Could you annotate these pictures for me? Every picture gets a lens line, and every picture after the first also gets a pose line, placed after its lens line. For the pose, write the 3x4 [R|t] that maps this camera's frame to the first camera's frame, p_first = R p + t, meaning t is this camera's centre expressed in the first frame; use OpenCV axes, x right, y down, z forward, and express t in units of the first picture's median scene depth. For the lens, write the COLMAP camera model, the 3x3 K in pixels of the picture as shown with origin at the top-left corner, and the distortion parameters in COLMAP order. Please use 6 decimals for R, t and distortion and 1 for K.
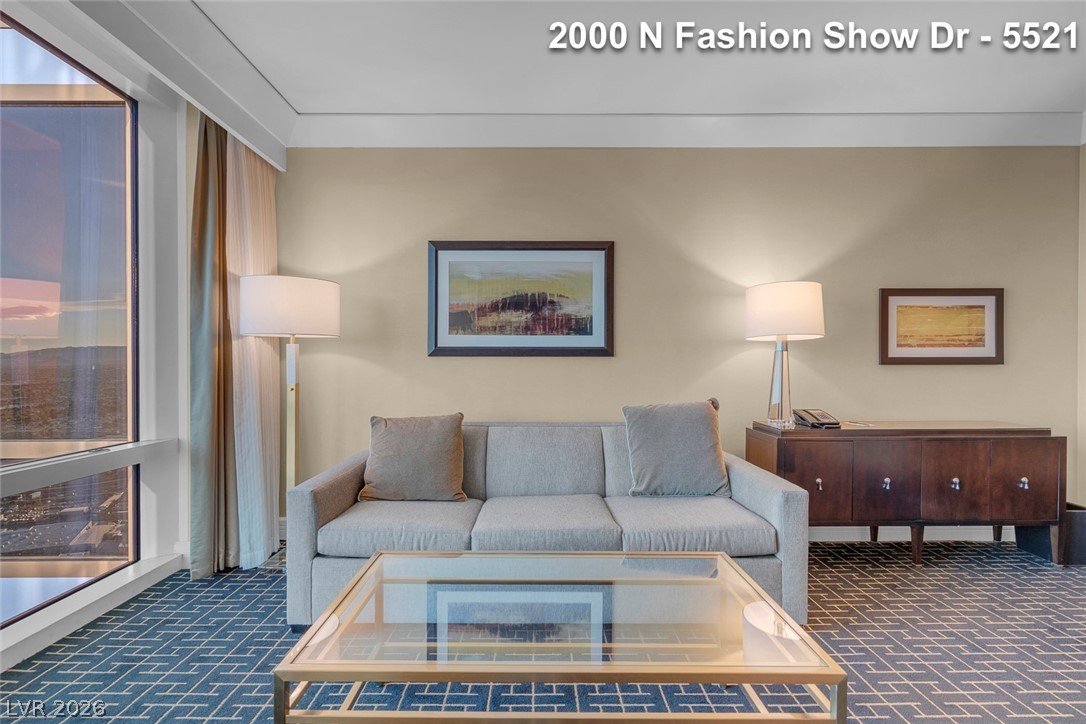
lens RADIAL K [[500.1, 0, 532.1], [0, 500.1, 362.6], [0, 0, 1]] dist [-0.008447, 0.005130]
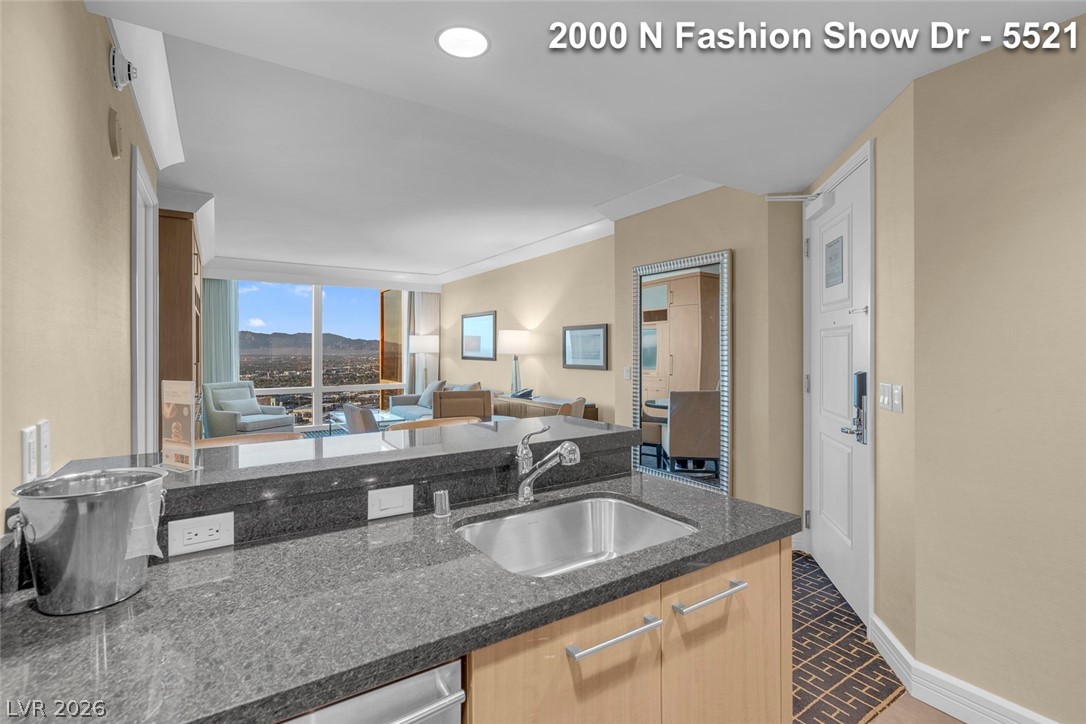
lens RADIAL K [[500.1, 0, 540.3], [0, 500.1, 347.4], [0, 0, 1]] dist [-0.008447, 0.005130]
pose [[0.544771, -0.003187, -0.838579, 2.212544], [-0.001002, 0.999990, -0.004452, -0.064728], [0.838584, 0.003265, 0.544762, -0.076543]]
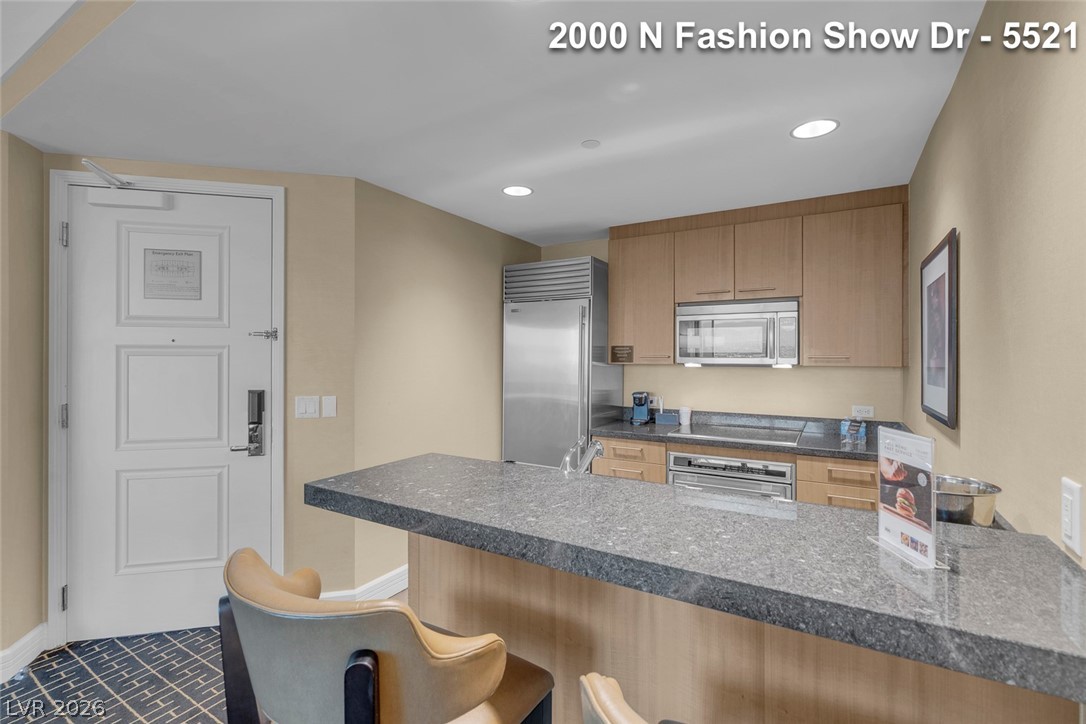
lens RADIAL K [[491.3, 0, 537.6], [0, 491.3, 359.1], [0, 0, 1]] dist [-0.003478, 0.001243]
pose [[0.518882, -0.000843, 0.854846, 1.394057], [0.001821, 0.999998, -0.000119, -0.082355], [-0.854844, 0.001618, 0.518883, -0.065927]]
